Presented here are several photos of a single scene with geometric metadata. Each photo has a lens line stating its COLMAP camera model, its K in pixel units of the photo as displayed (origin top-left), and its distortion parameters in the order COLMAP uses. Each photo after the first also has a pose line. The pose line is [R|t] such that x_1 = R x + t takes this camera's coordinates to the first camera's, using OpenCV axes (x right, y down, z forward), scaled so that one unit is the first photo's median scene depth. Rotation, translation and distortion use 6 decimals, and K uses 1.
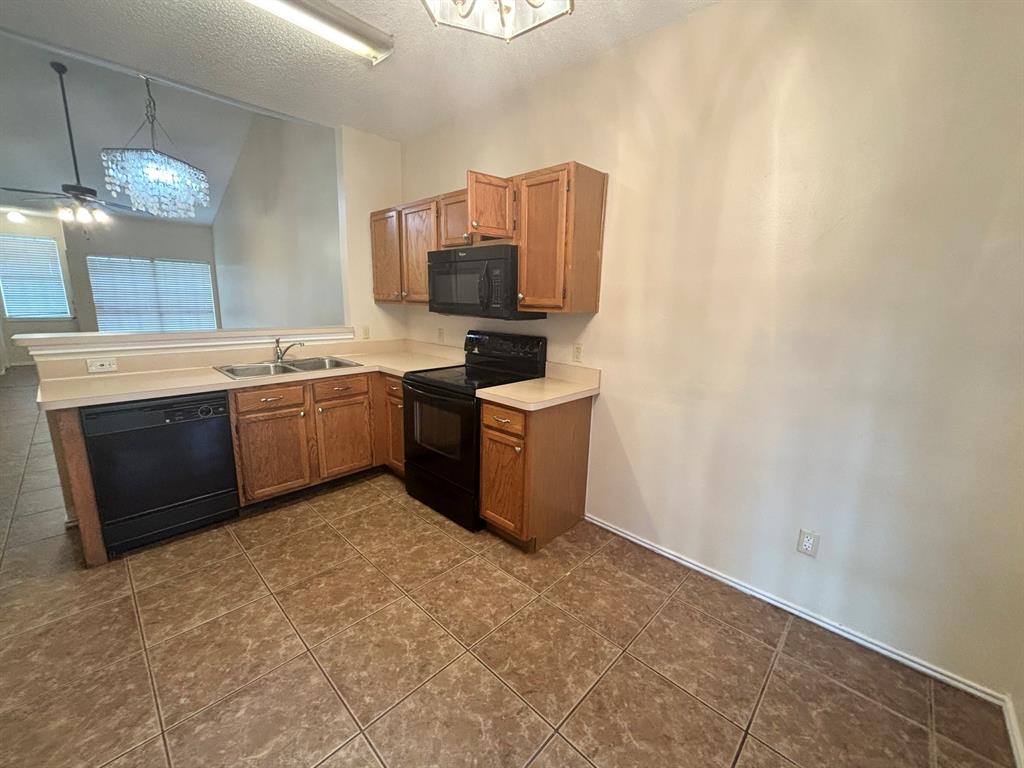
lens RADIAL K [[414.9, 0, 512.2], [0, 414.9, 383.2], [0, 0, 1]] dist [0.002785, 0.000145]
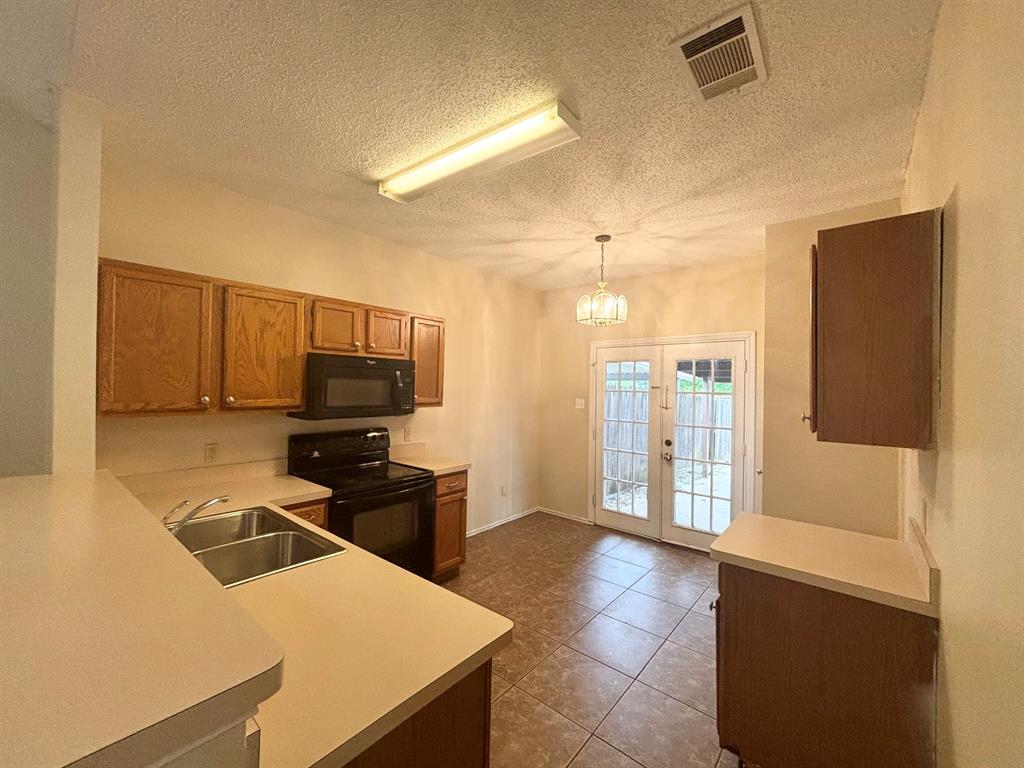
lens RADIAL K [[414.9, 0, 511.9], [0, 414.9, 381.9], [0, 0, 1]] dist [0.002785, 0.000145]
pose [[-0.061286, -0.023370, 0.997847, -1.360846], [0.175123, 0.983966, 0.033801, -0.253237], [-0.982637, 0.176818, -0.056211, 0.769918]]
